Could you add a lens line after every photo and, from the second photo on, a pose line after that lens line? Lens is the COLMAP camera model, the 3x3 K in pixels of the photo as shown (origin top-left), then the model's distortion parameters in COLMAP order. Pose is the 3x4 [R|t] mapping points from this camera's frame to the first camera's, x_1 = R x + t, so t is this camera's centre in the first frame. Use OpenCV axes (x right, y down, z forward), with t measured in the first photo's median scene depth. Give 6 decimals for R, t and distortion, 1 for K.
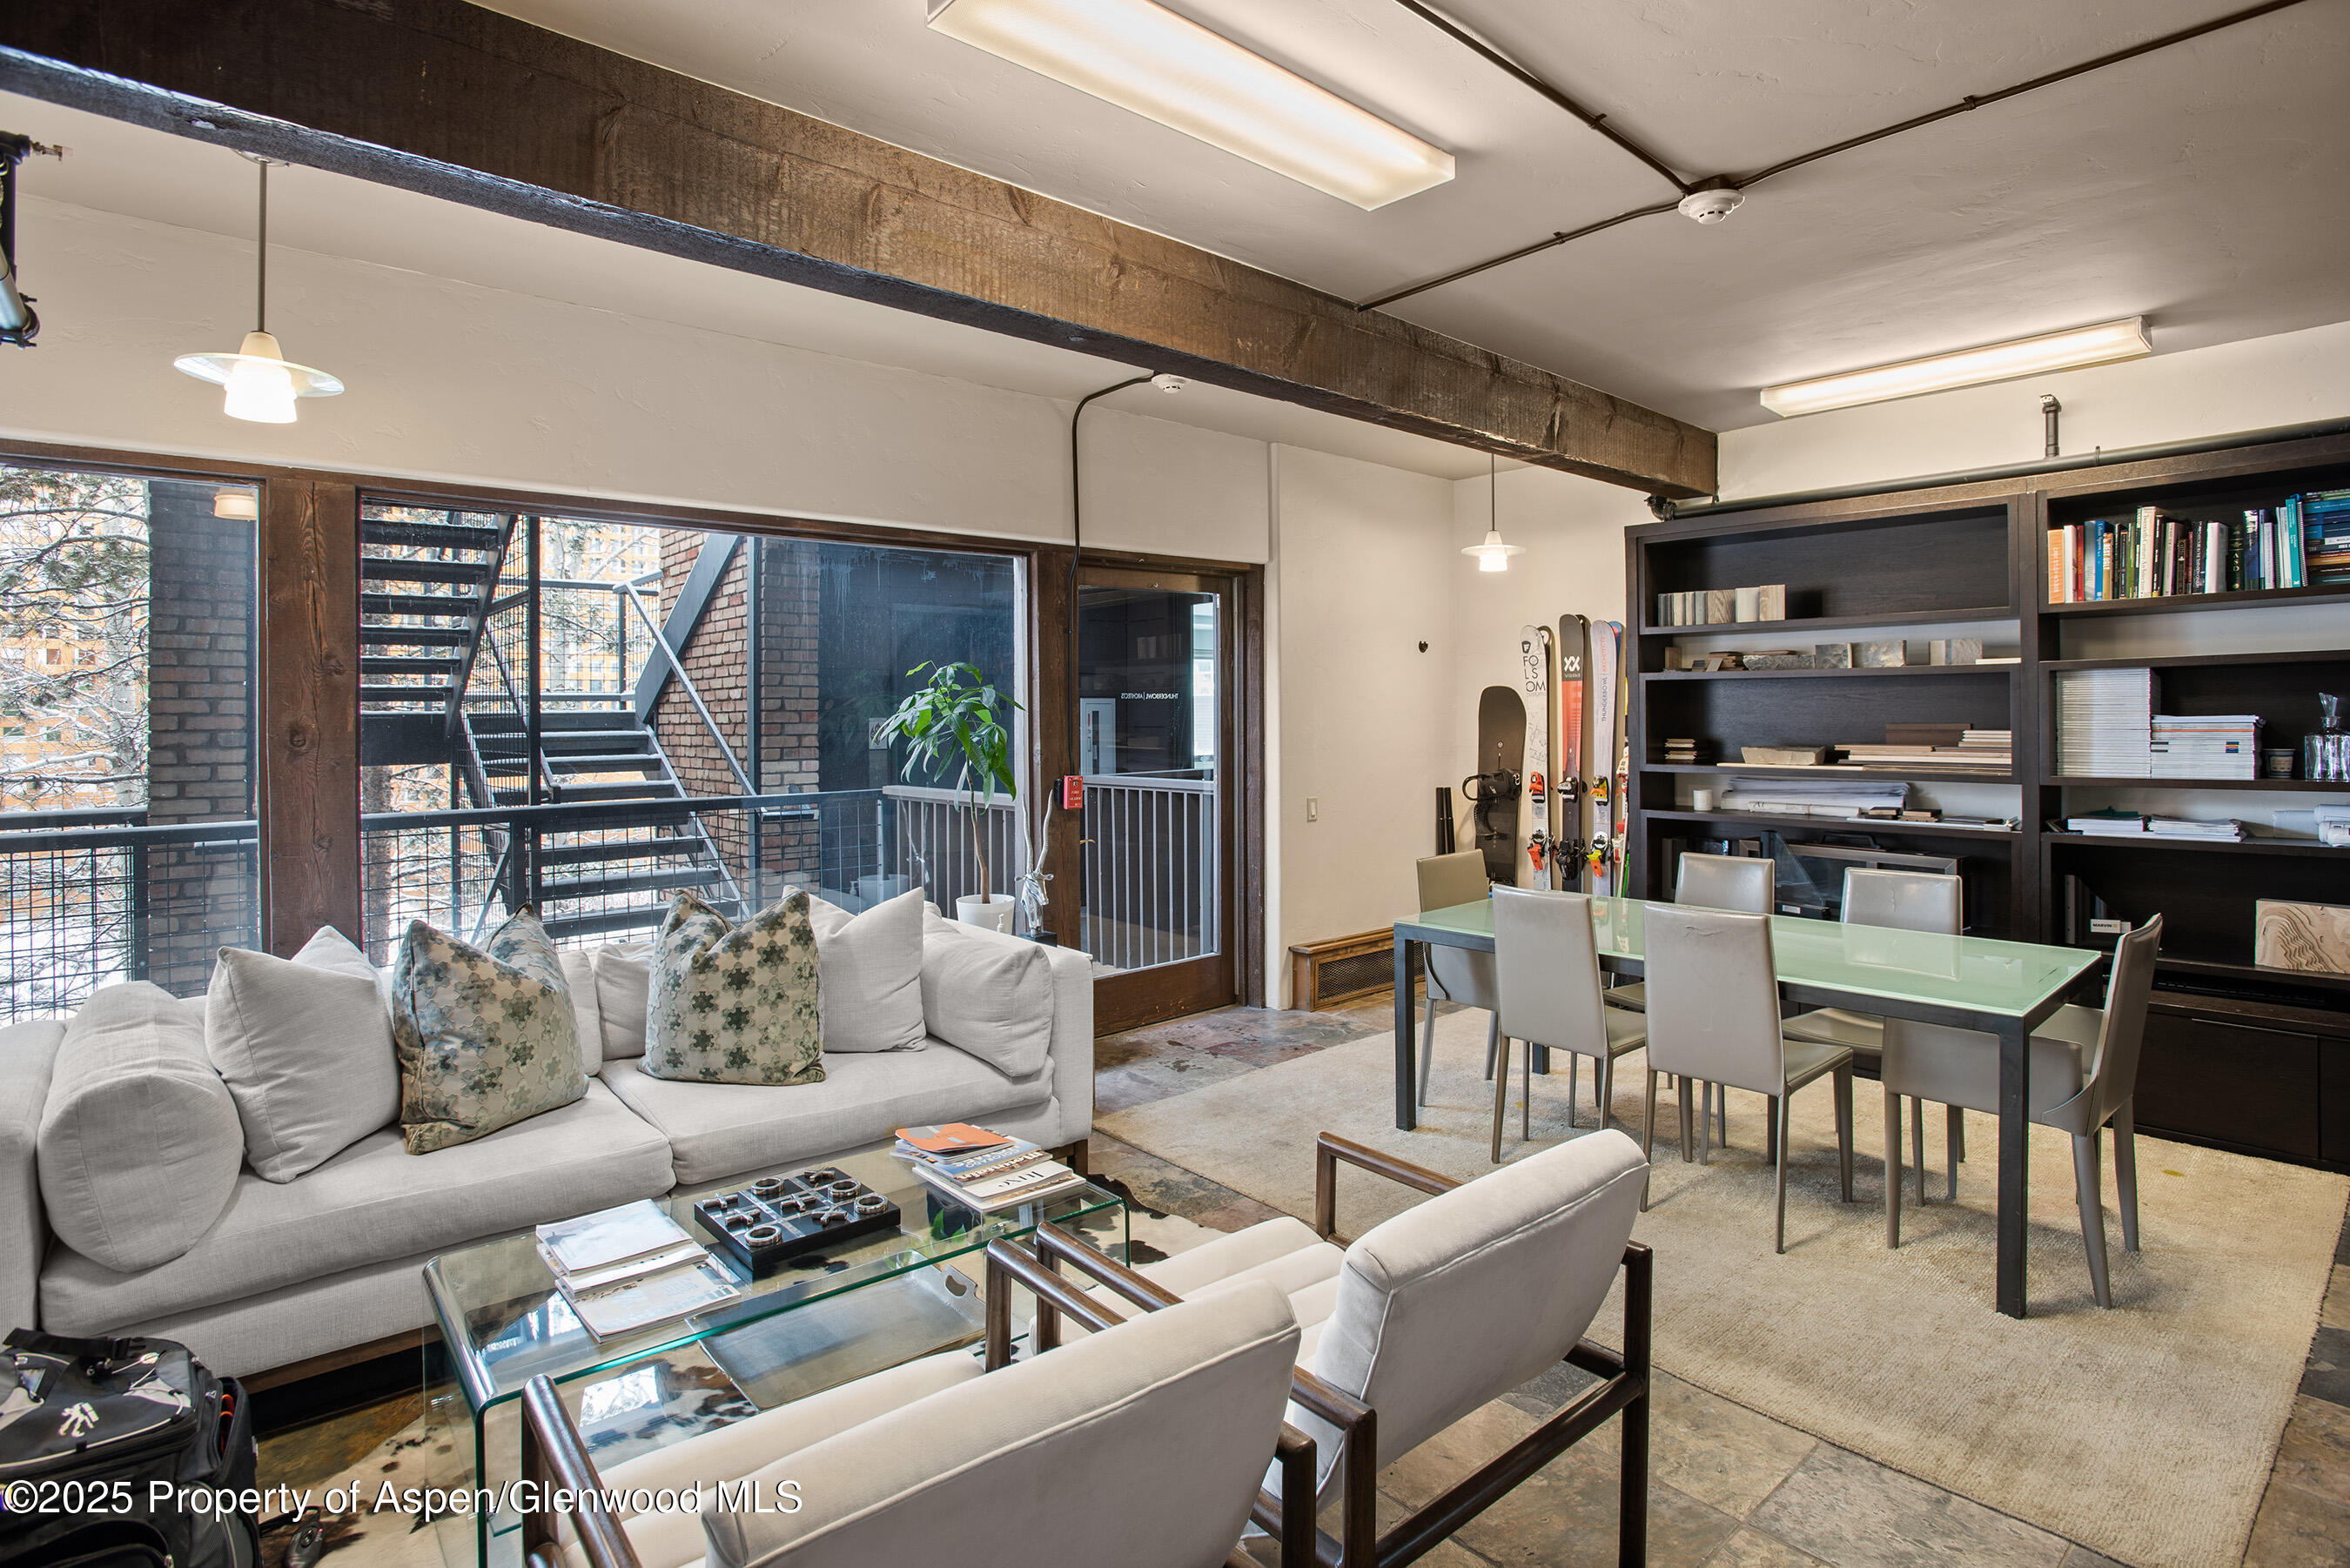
lens RADIAL K [[1173.8, 0, 1181.6], [0, 1173.8, 715.1], [0, 0, 1]] dist [-0.055307, 0.012224]
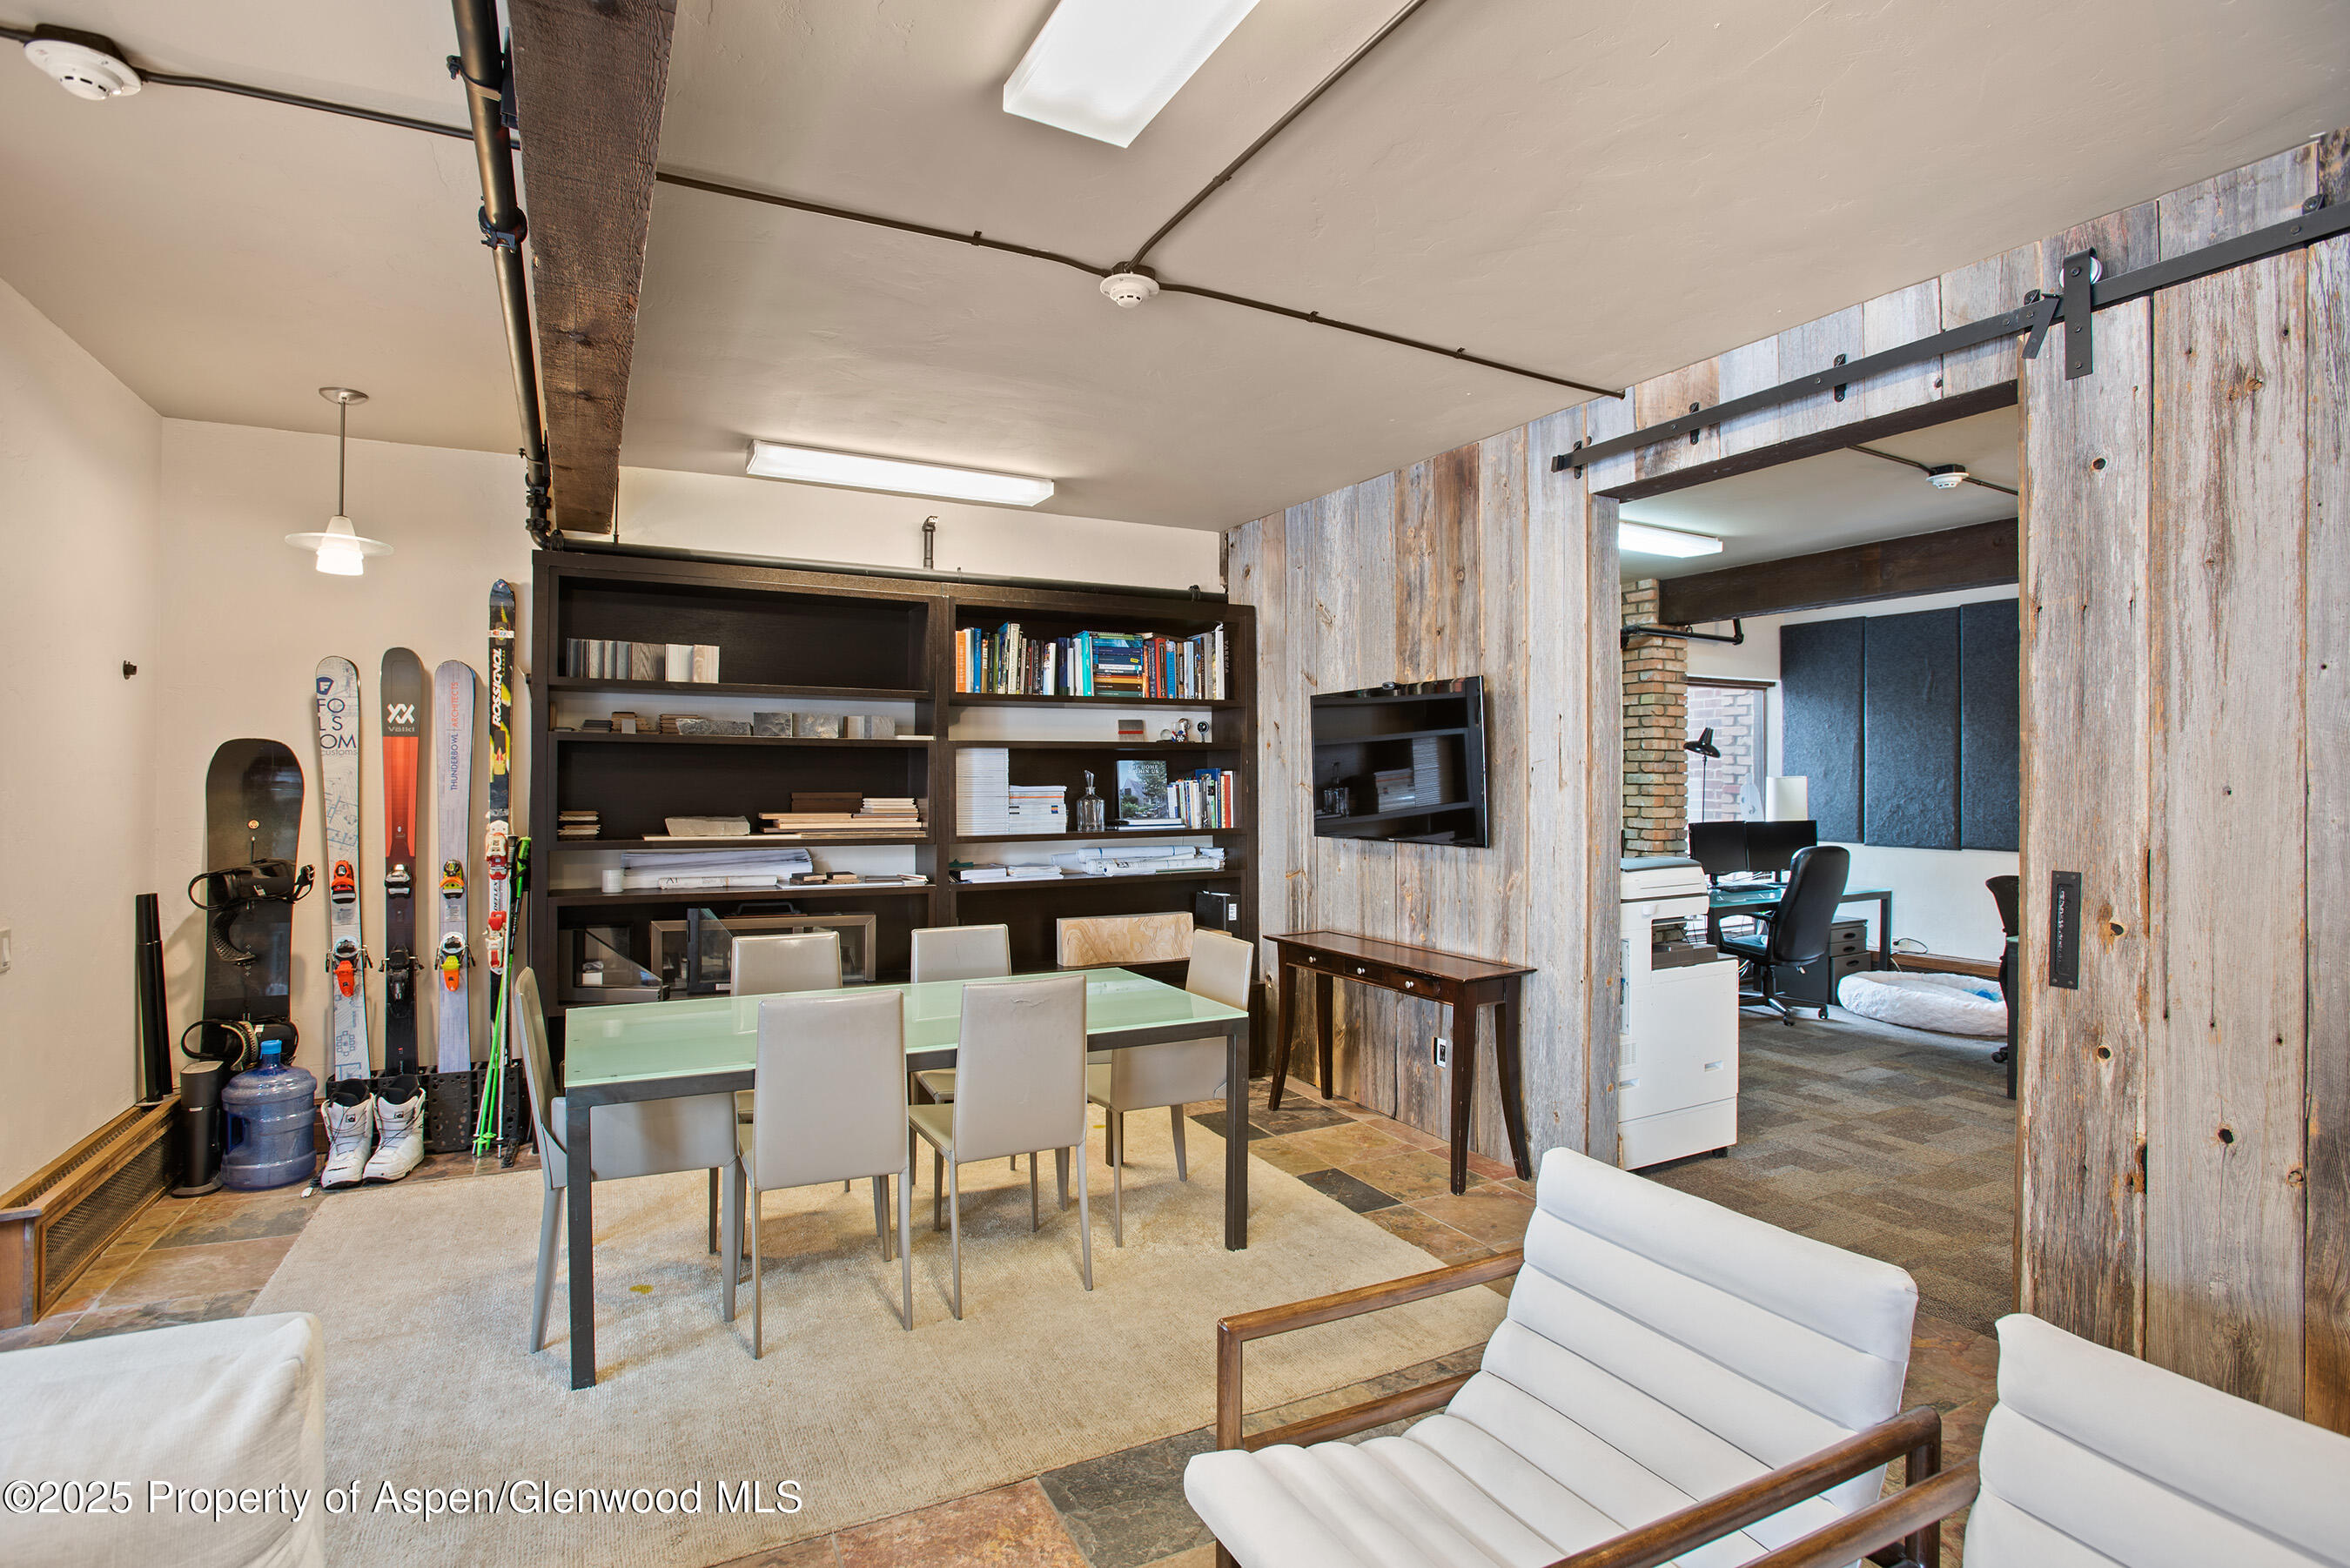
lens RADIAL K [[1159.3, 0, 1170.0], [0, 1159.3, 771.2], [0, 0, 1]] dist [-0.072970, 0.037189]
pose [[0.236271, 0.018296, 0.971515, -0.367137], [-0.004031, 0.999833, -0.017849, 0.006262], [-0.971679, 0.000301, 0.236305, 0.499513]]
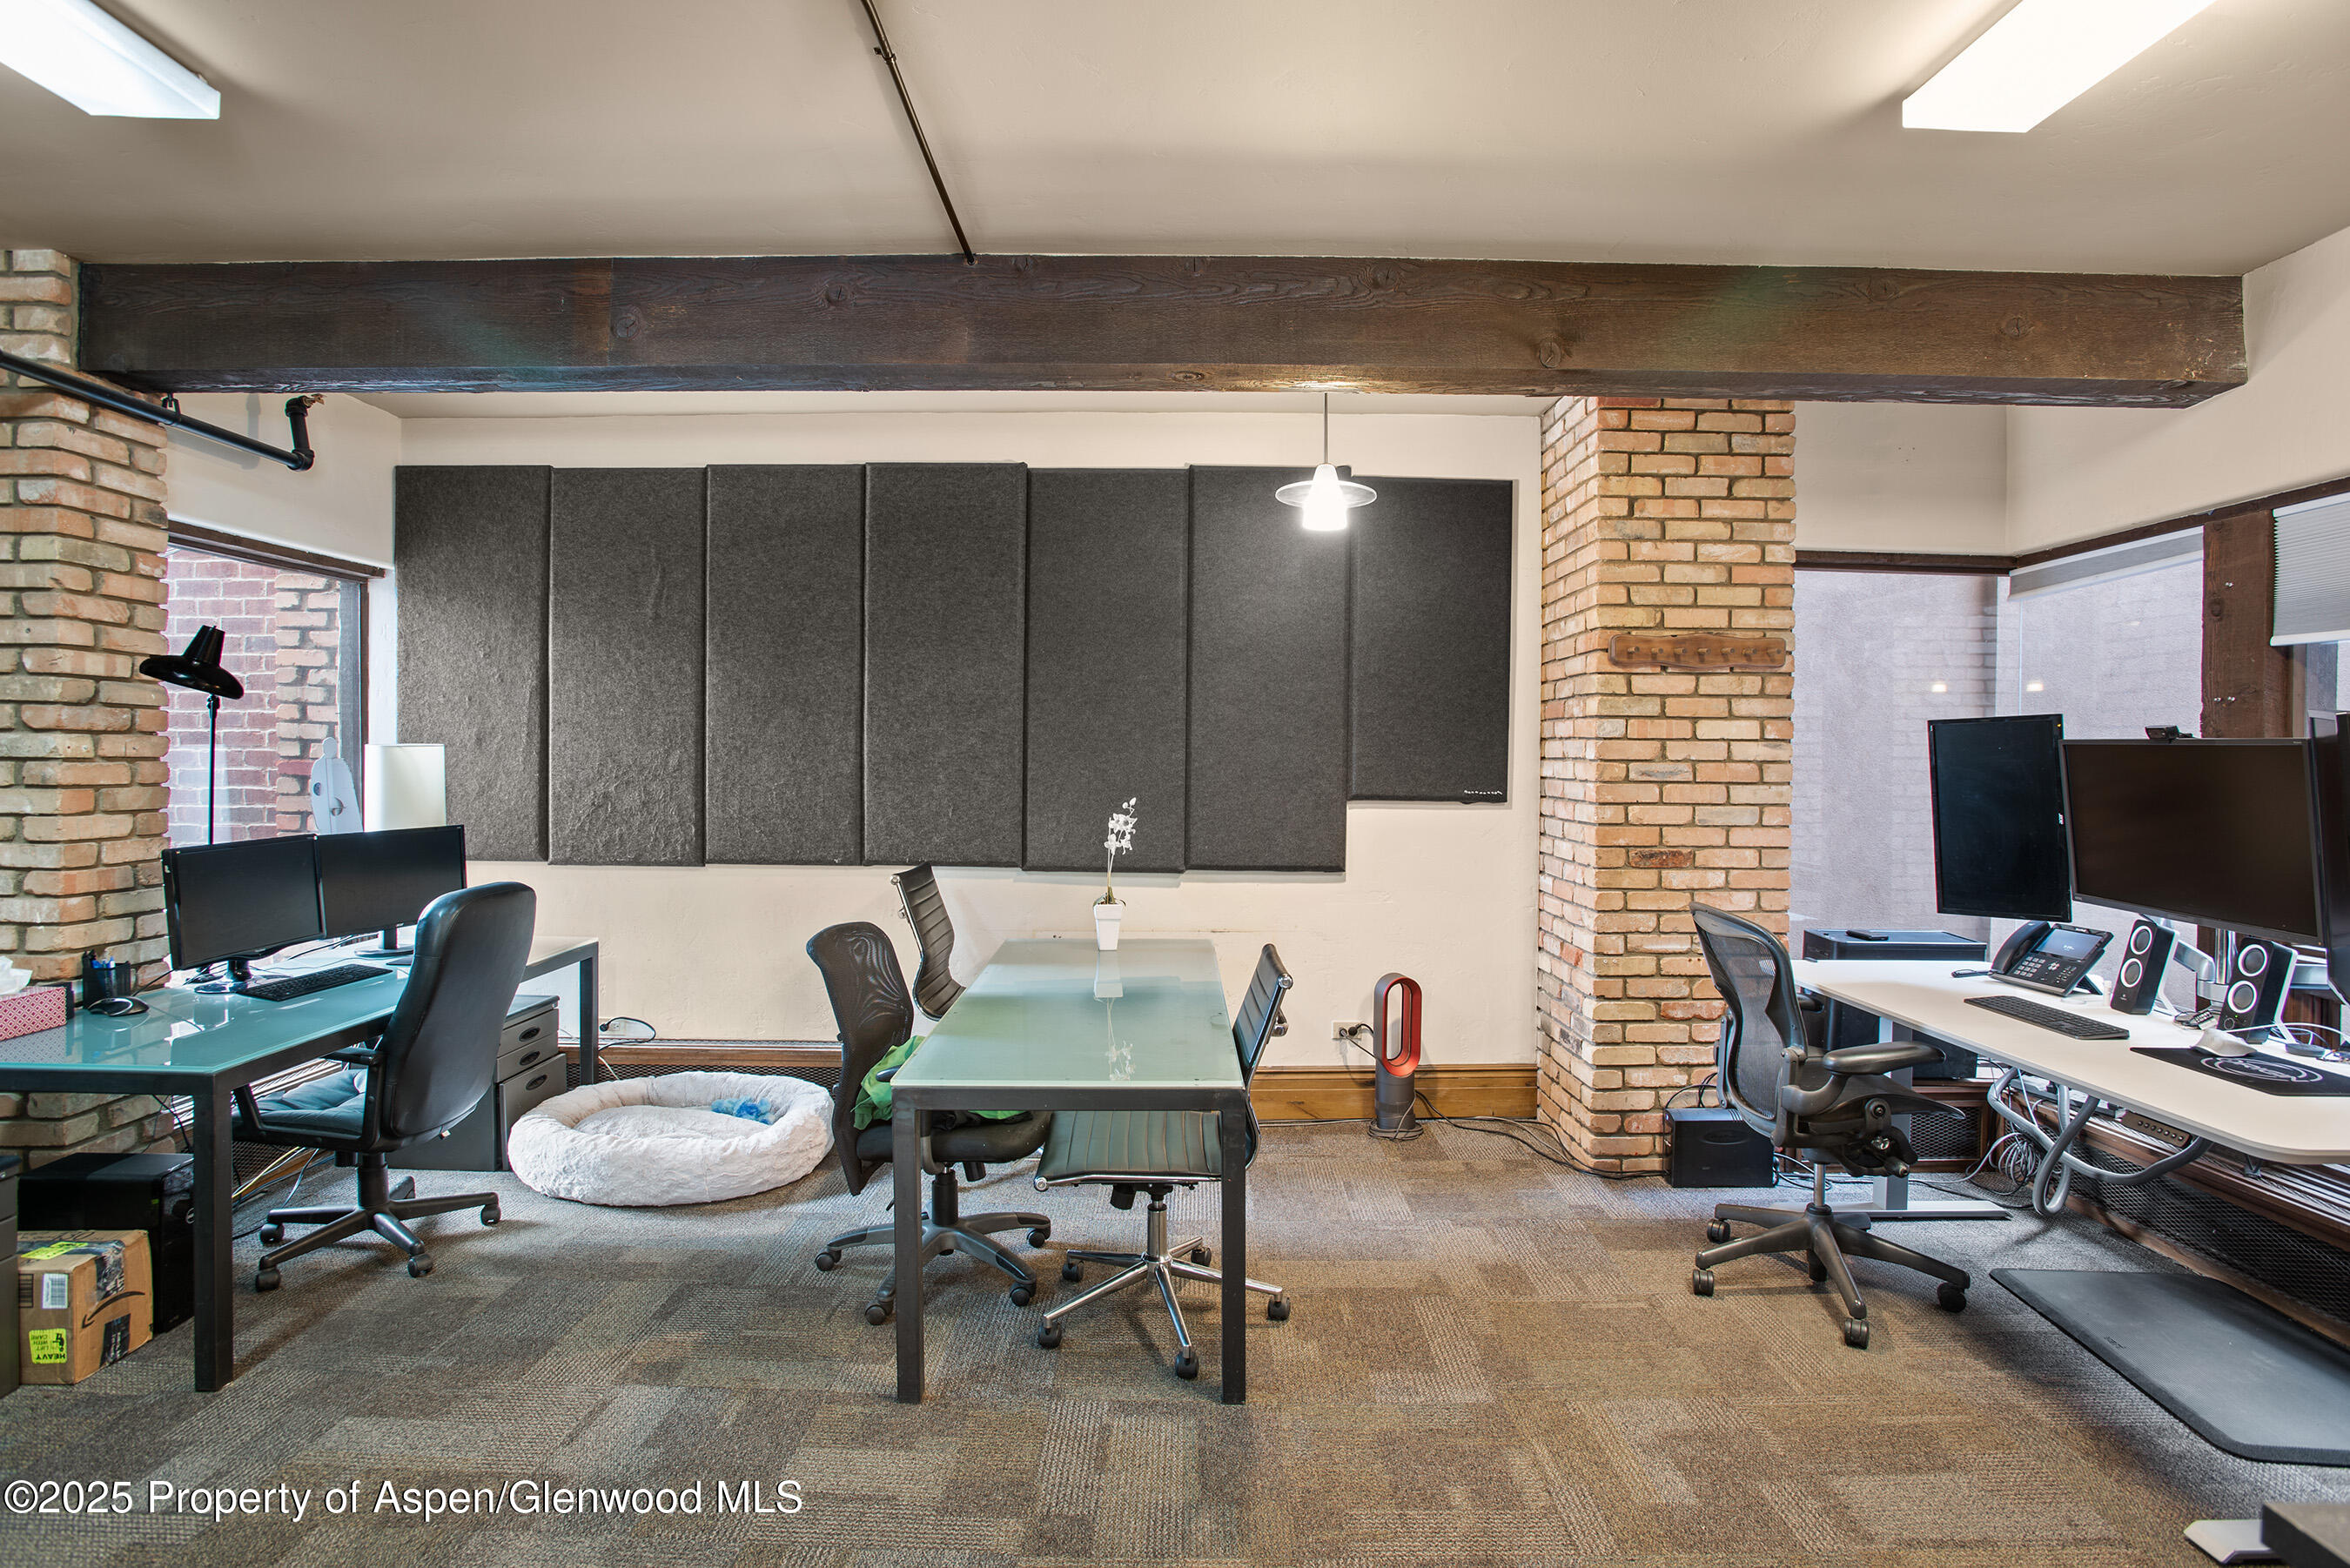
lens RADIAL K [[1172.2, 0, 1175.6], [0, 1172.2, 776.6], [0, 0, 1]] dist [-0.063293, 0.024844]
pose [[-0.749596, -0.004480, 0.661880, 0.542778], [0.003748, 0.999932, 0.011012, -0.002391], [-0.661885, 0.010735, -0.749529, 0.256037]]
